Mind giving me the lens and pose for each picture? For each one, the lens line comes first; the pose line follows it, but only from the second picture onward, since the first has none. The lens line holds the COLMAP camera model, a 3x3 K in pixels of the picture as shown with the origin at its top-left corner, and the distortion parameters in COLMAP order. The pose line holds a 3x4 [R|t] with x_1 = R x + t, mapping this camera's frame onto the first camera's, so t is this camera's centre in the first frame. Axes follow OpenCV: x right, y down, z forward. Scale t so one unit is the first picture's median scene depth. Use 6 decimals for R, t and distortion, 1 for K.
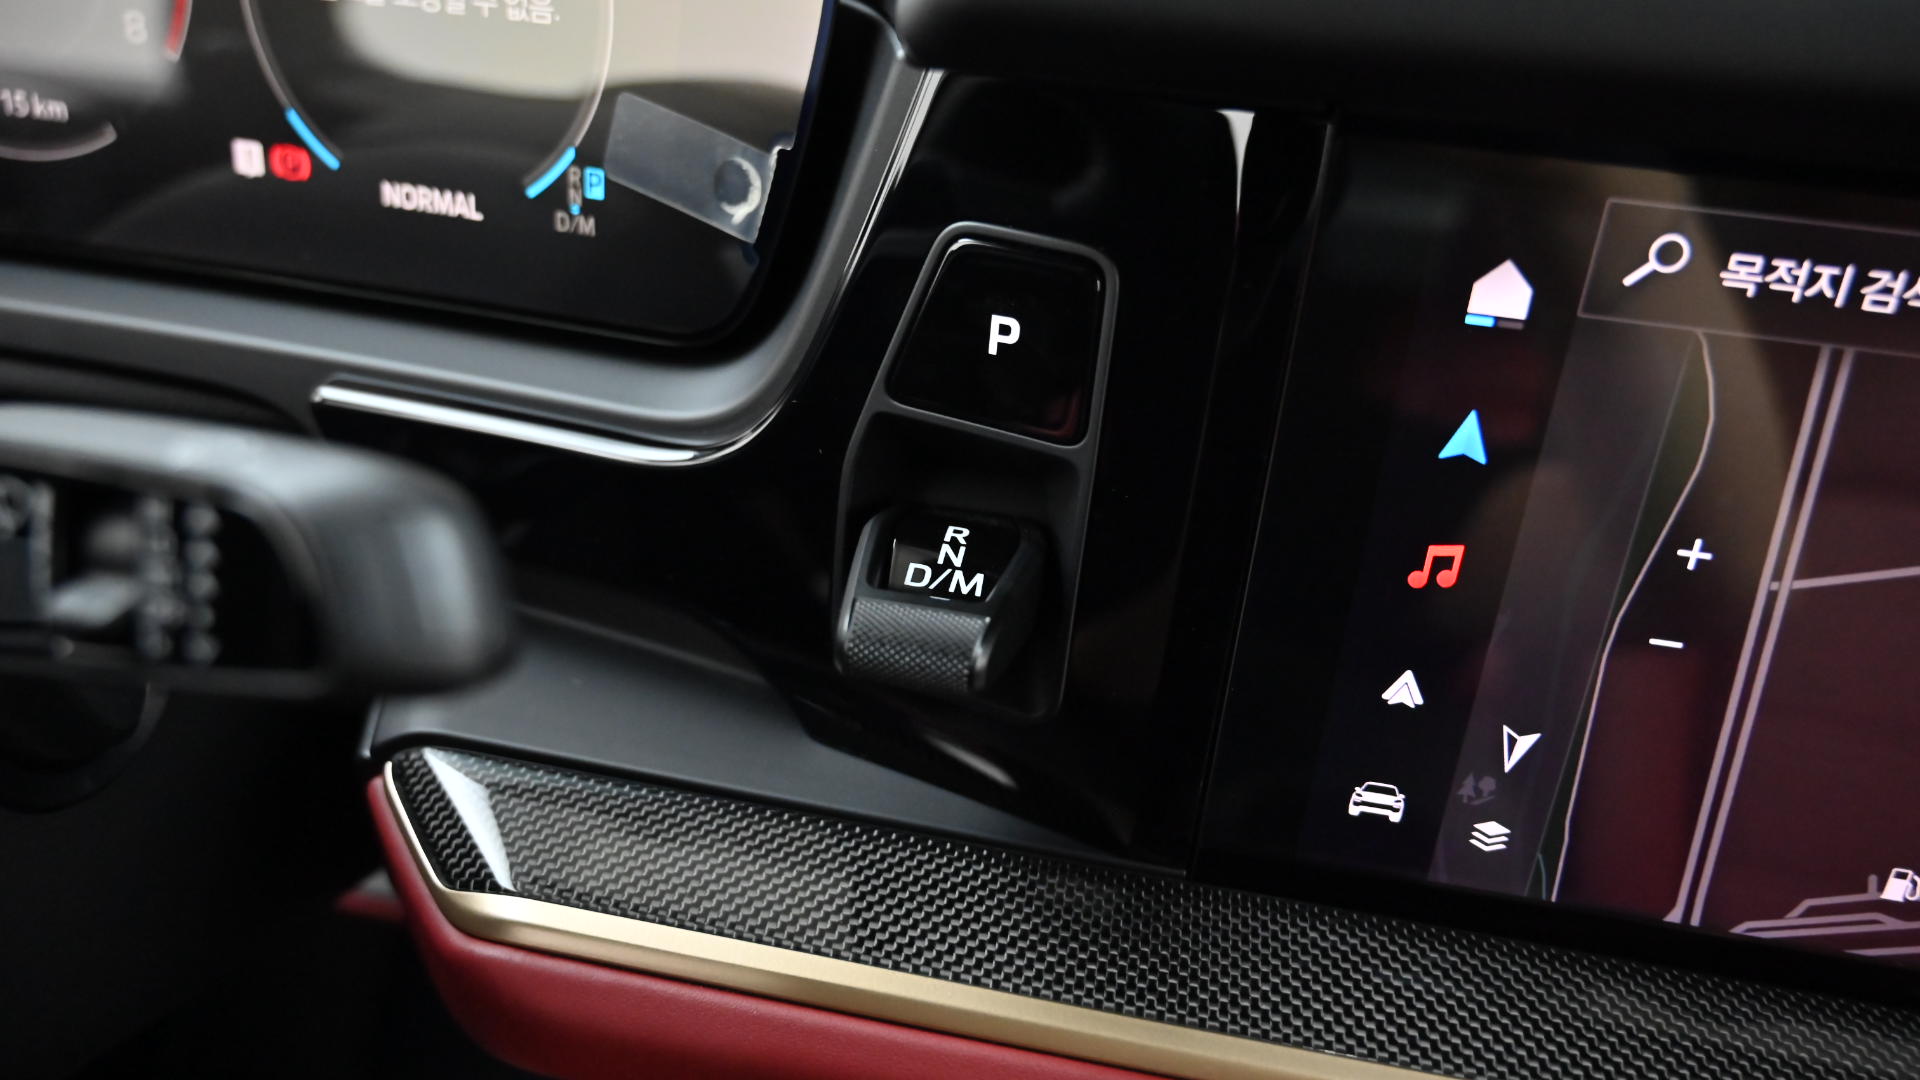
lens RADIAL K [[1318.8, 0, 960.0], [0, 1318.8, 540.0], [0, 0, 1]] dist [0.001533, 0.000828]
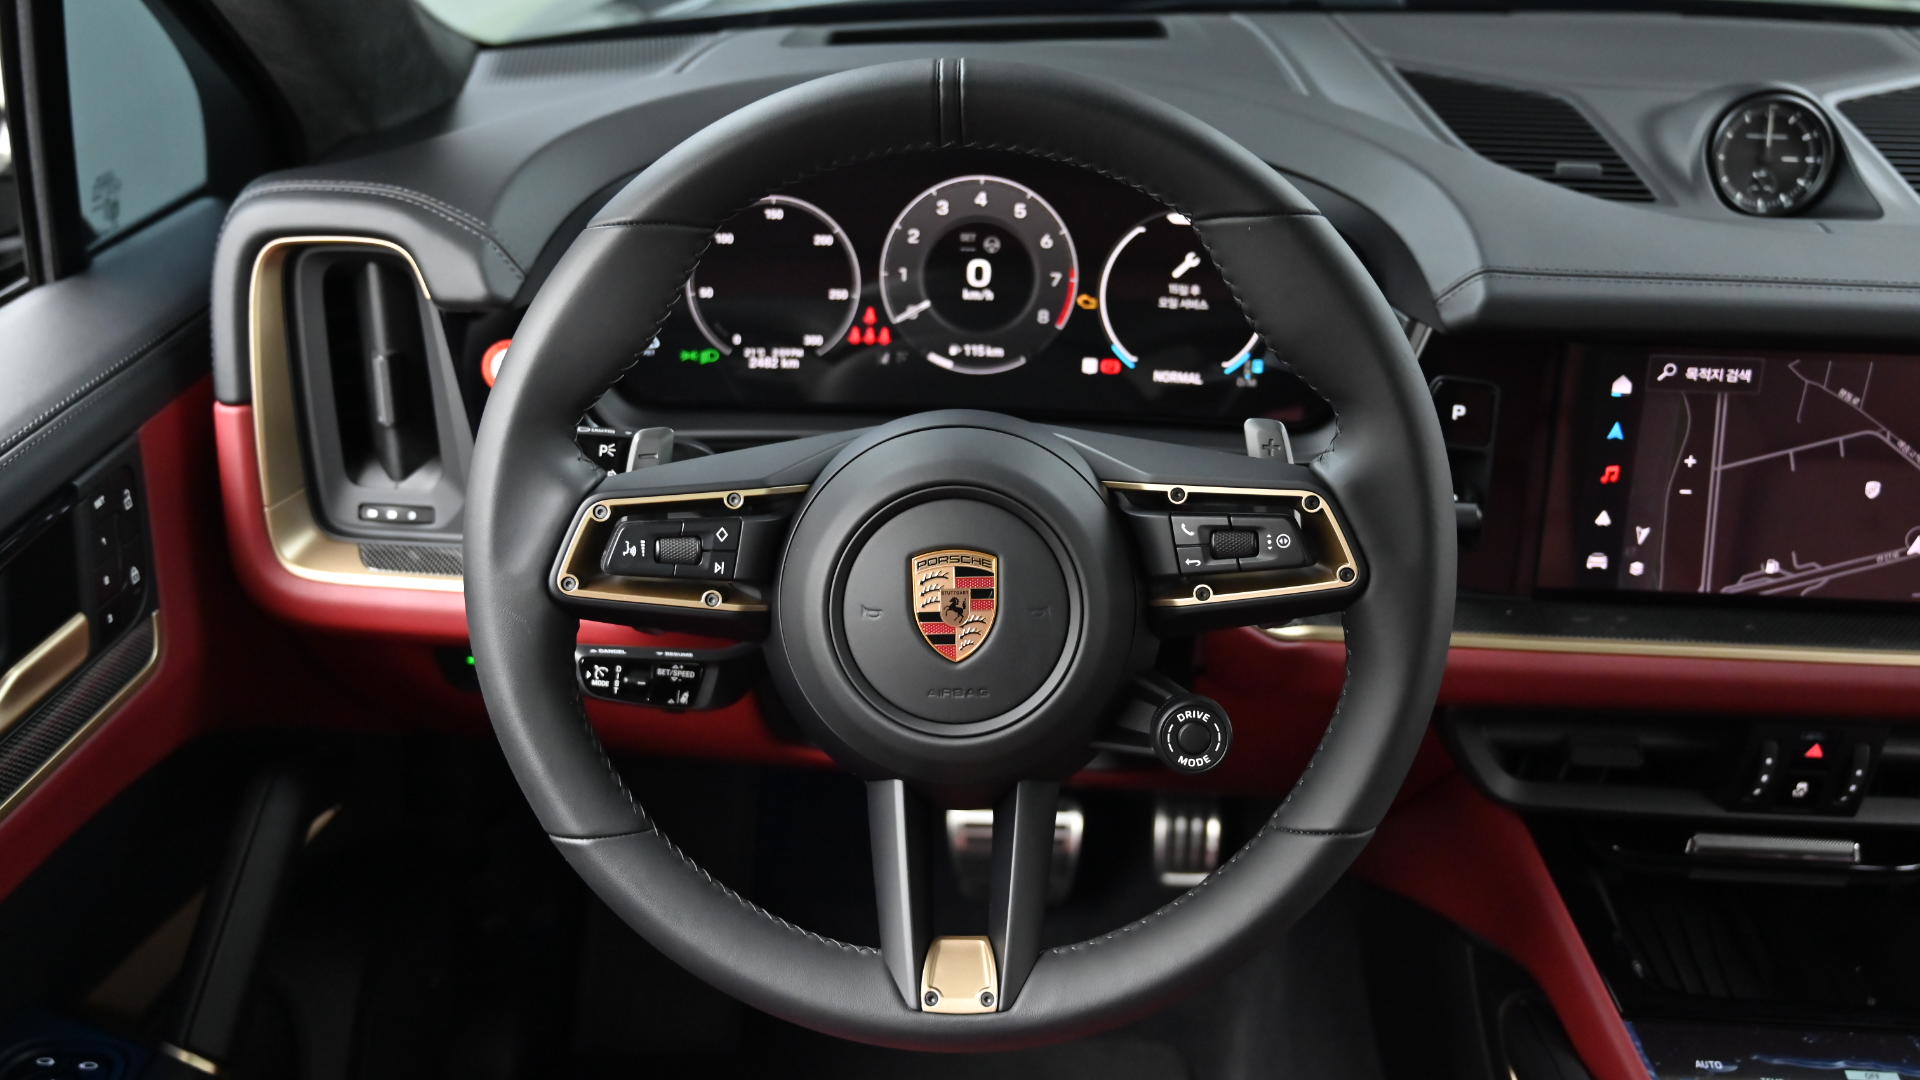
lens RADIAL K [[1756.7, 0, 960.0], [0, 1756.7, 540.0], [0, 0, 1]] dist [-0.002354, -0.000329]
pose [[0.990332, -0.102383, 0.093598, -1.439644], [0.107843, 0.992632, -0.055248, 0.220396], [-0.087252, 0.064807, 0.994076, -2.734206]]
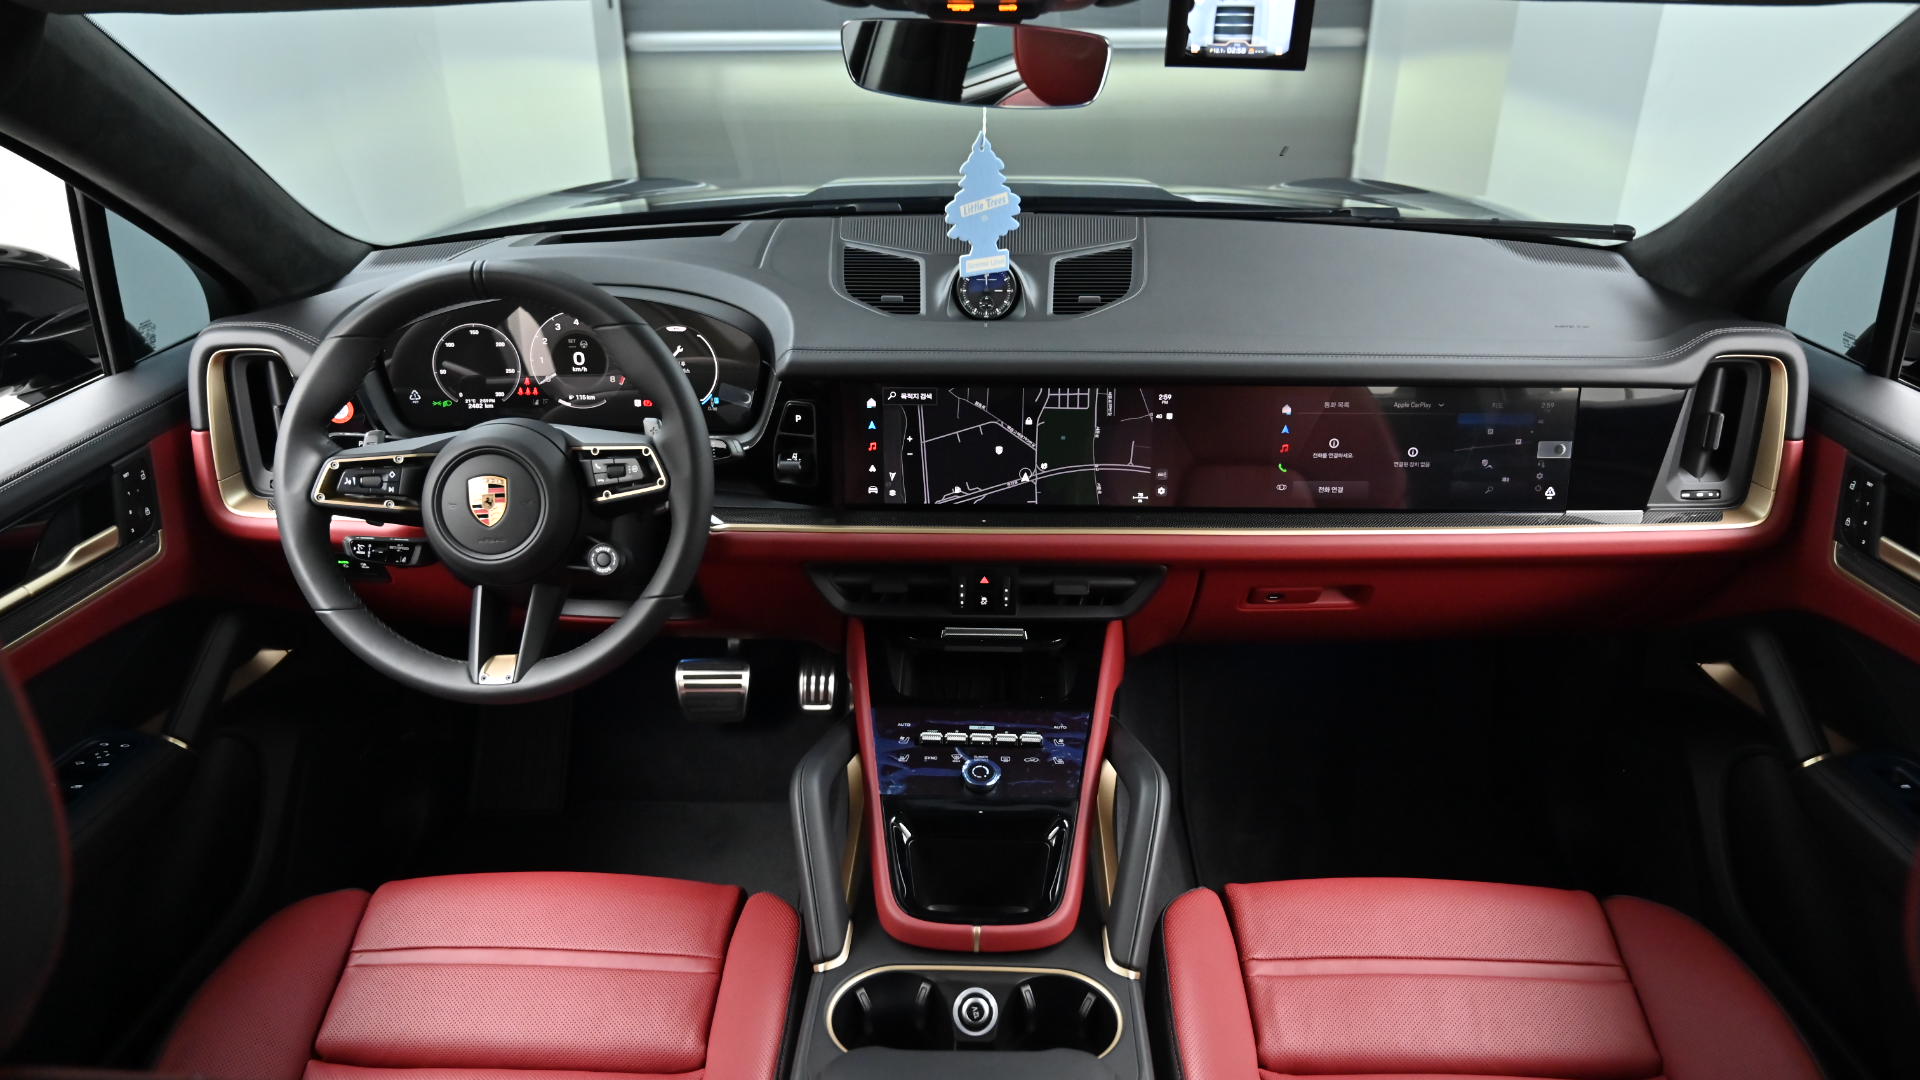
lens RADIAL K [[1318.8, 0, 960.0], [0, 1318.8, 540.0], [0, 0, 1]] dist [0.001533, 0.000828]
pose [[0.987025, -0.127189, 0.098004, 0.099654], [0.135599, 0.987151, -0.084532, 0.990052], [-0.085993, 0.096724, 0.991589, -4.927630]]
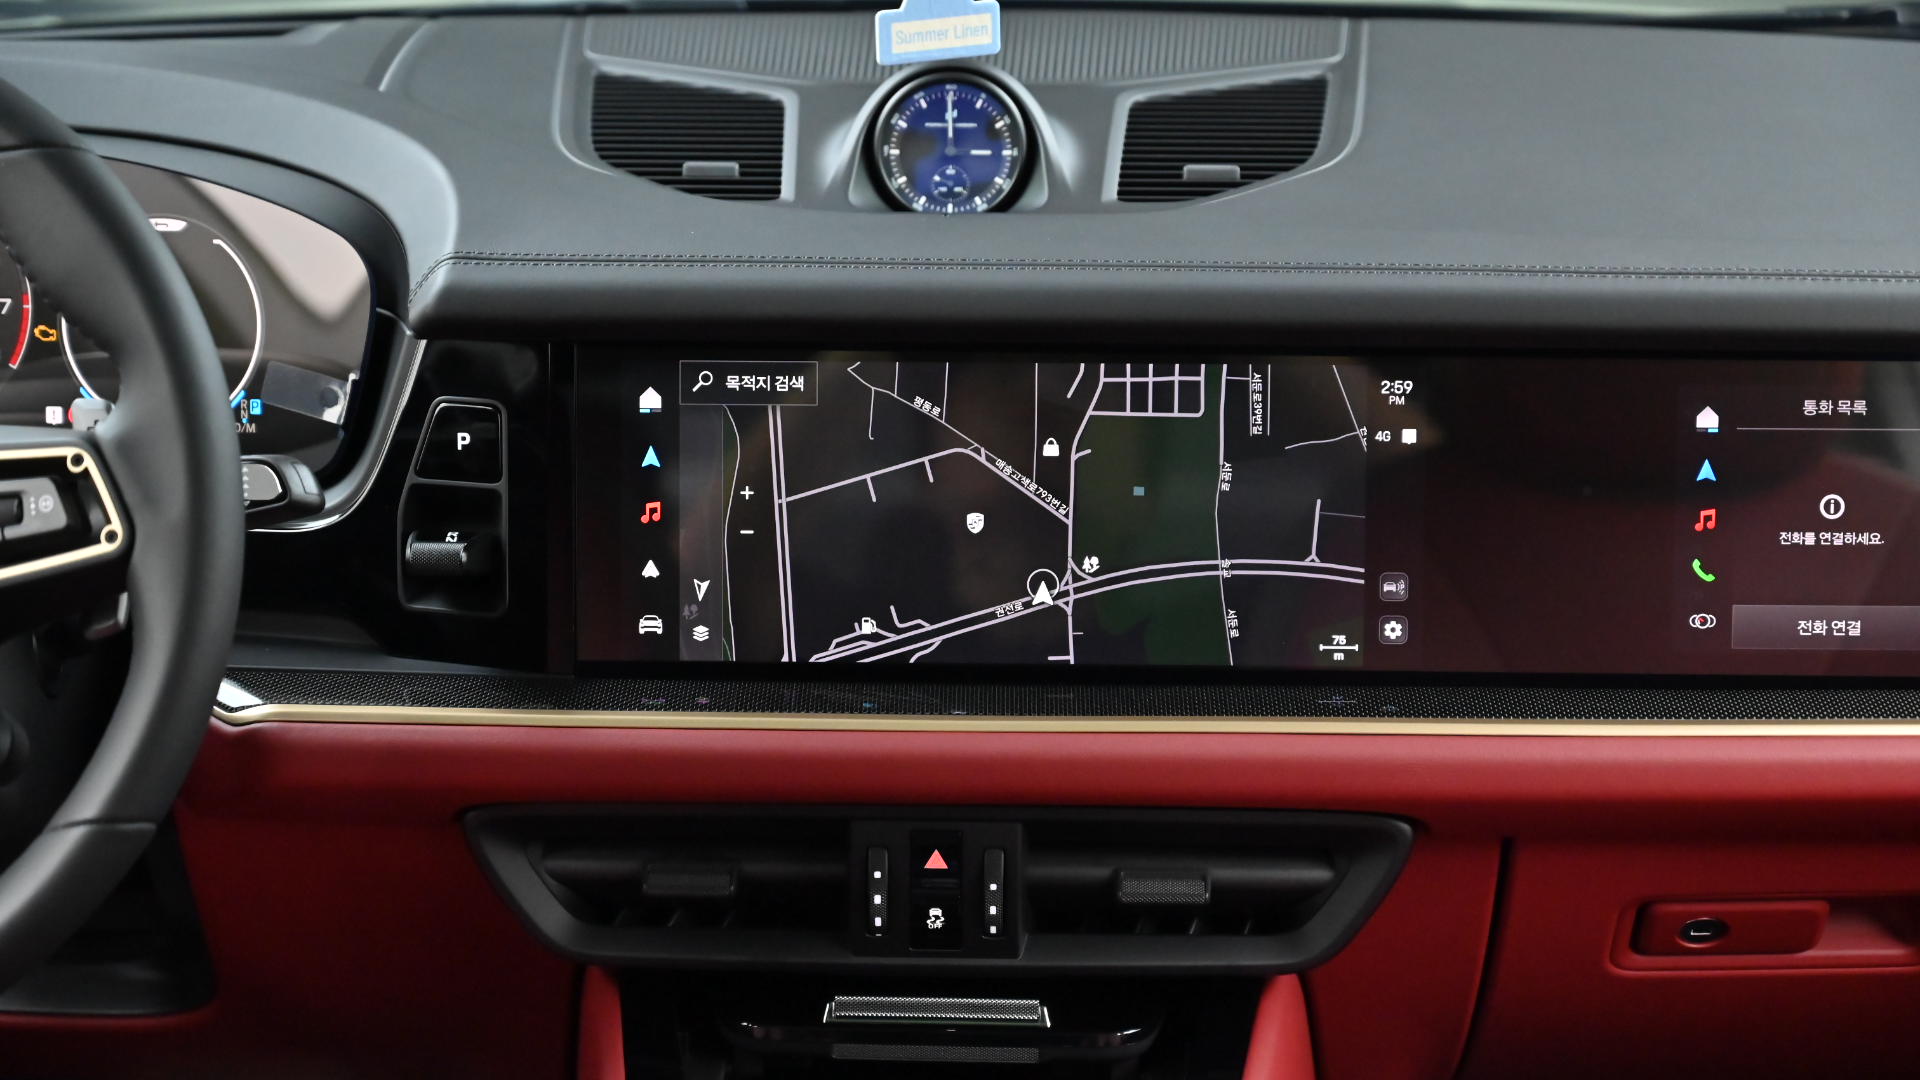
lens RADIAL K [[3777.2, 0, 919.6], [0, 3777.2, 538.9], [0, 0, 1]] dist [0.026625, -0.259916]
pose [[0.988408, -0.101747, 0.112684, 0.058965], [0.127624, 0.958830, -0.253687, 1.811235], [-0.082233, 0.265128, 0.960700, -5.457046]]
